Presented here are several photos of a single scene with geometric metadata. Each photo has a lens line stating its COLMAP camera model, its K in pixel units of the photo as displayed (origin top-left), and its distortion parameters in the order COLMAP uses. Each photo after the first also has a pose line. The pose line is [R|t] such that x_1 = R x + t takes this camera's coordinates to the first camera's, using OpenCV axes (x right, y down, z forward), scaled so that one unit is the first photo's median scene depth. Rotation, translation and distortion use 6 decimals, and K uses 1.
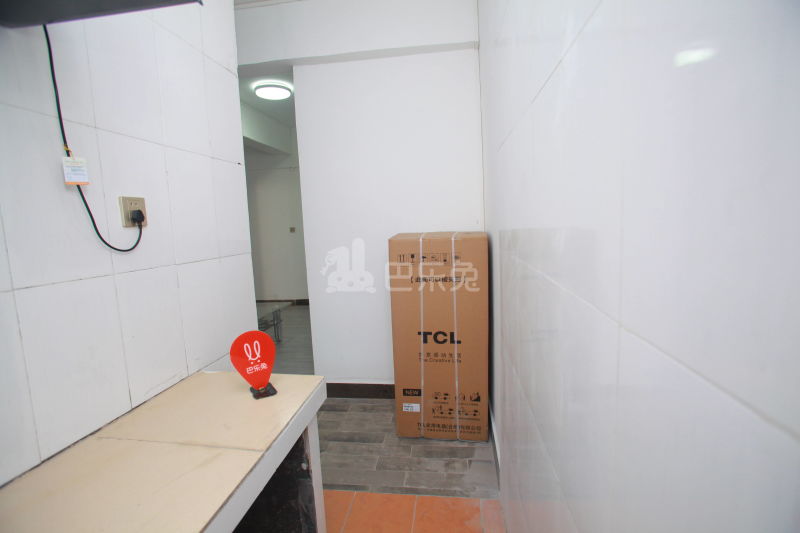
lens RADIAL K [[387.8, 0, 405.3], [0, 387.8, 269.1], [0, 0, 1]] dist [-0.075804, 0.032032]
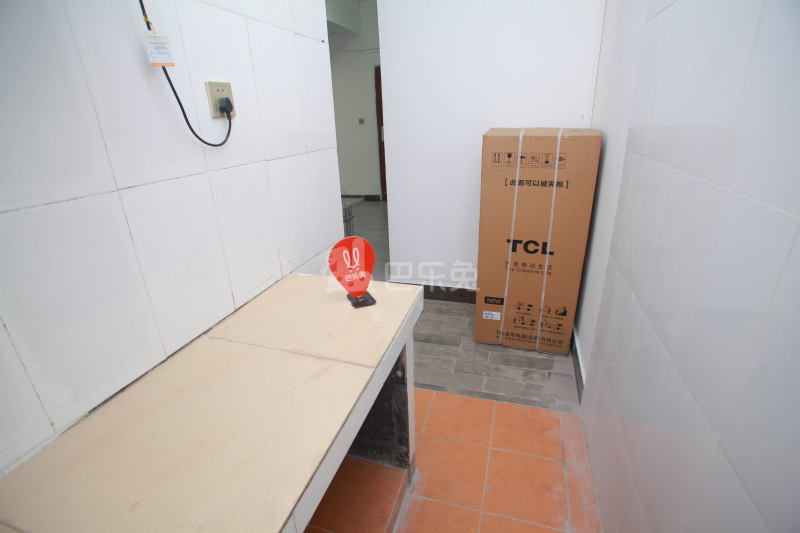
lens RADIAL K [[387.8, 0, 403.7], [0, 387.8, 268.3], [0, 0, 1]] dist [-0.075804, 0.032032]
pose [[0.986809, 0.068555, -0.146654, -0.094605], [-0.027898, 0.964370, 0.263082, -0.010468], [0.159464, -0.255520, 0.953562, 0.079486]]
